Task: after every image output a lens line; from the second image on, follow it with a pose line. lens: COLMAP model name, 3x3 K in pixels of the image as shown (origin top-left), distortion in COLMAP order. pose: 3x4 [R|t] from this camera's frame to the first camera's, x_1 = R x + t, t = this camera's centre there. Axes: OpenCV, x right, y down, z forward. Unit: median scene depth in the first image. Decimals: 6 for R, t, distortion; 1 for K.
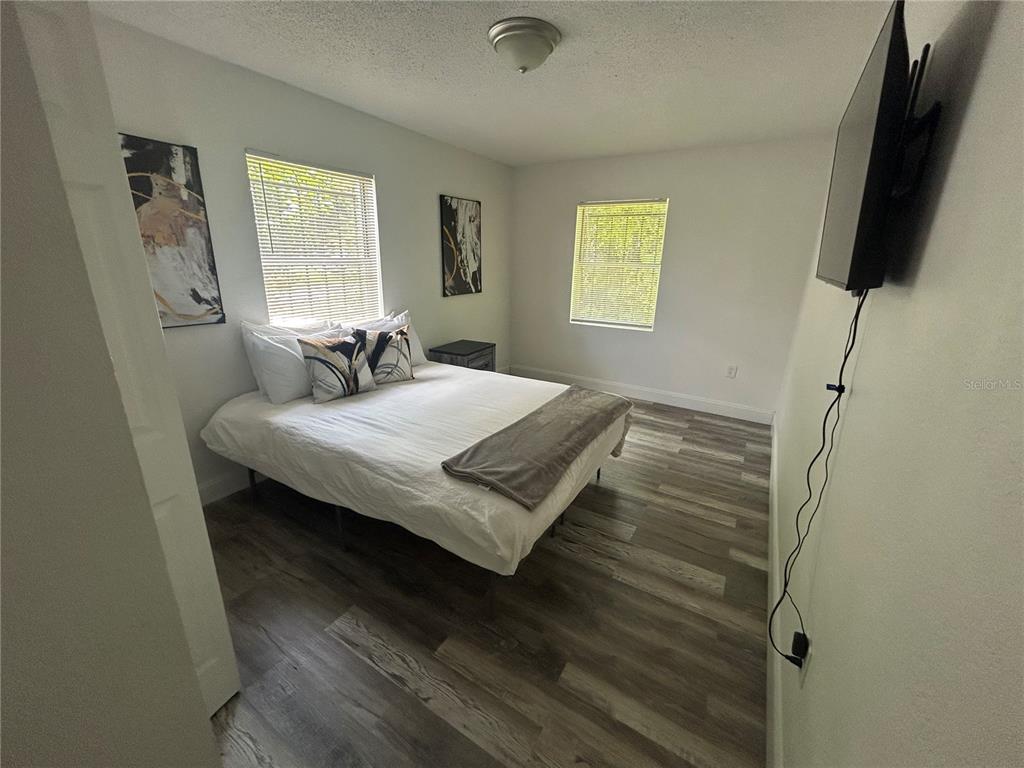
lens RADIAL K [[411.5, 0, 514.6], [0, 411.5, 383.1], [0, 0, 1]] dist [-0.001017, 0.001732]
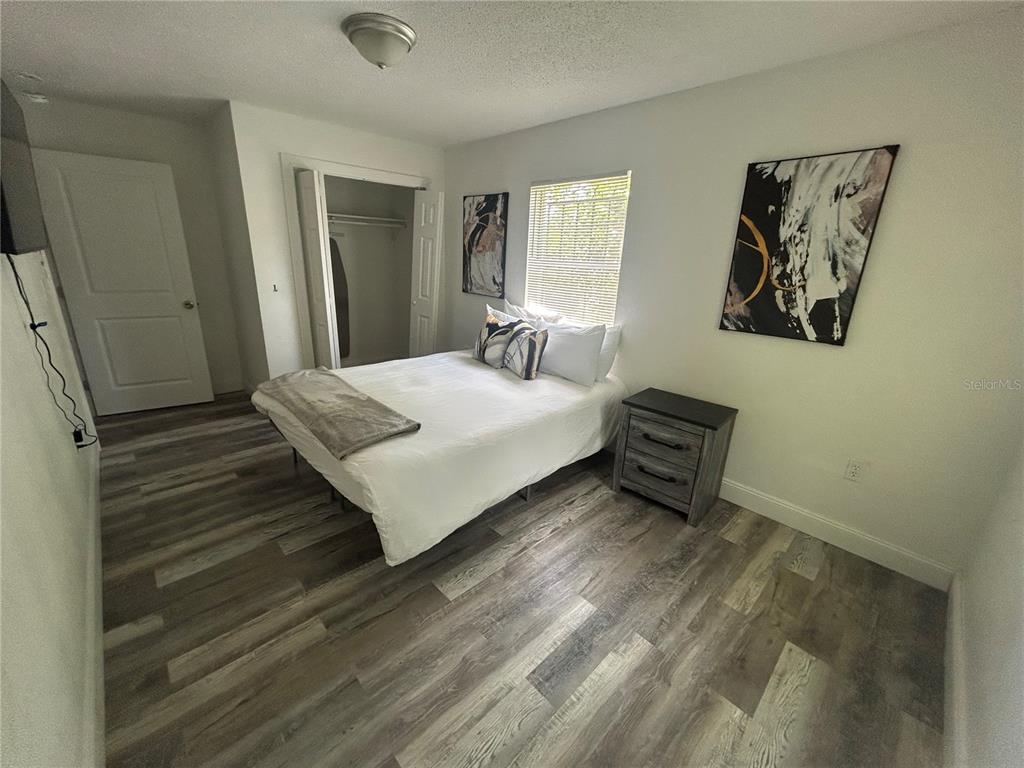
lens RADIAL K [[411.5, 0, 509.1], [0, 411.5, 383.0], [0, 0, 1]] dist [-0.001017, 0.001732]
pose [[-0.262860, 0.261418, -0.928744, 0.596066], [-0.325450, 0.882156, 0.340416, -0.283072], [0.908288, 0.391741, -0.146805, 0.955597]]
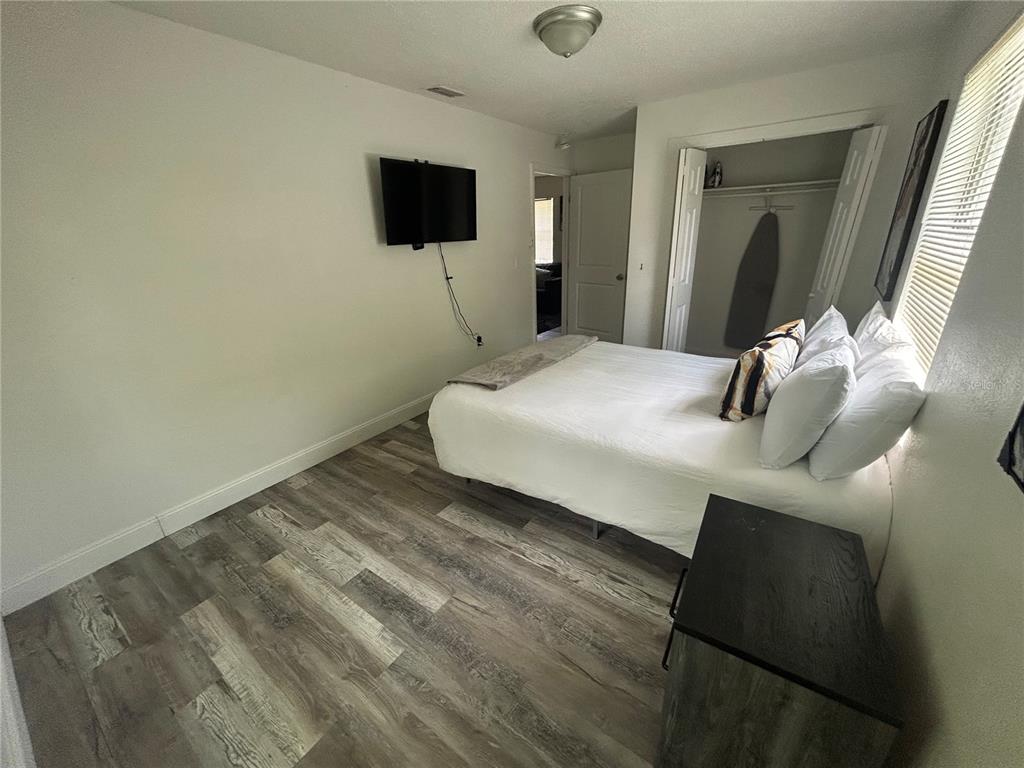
lens RADIAL K [[411.5, 0, 511.7], [0, 411.5, 382.0], [0, 0, 1]] dist [-0.001017, 0.001732]
pose [[-0.996871, -0.014356, 0.077728, 0.033491], [0.036035, 0.792684, 0.608567, -0.408121], [-0.070350, 0.609463, -0.789687, 1.305203]]
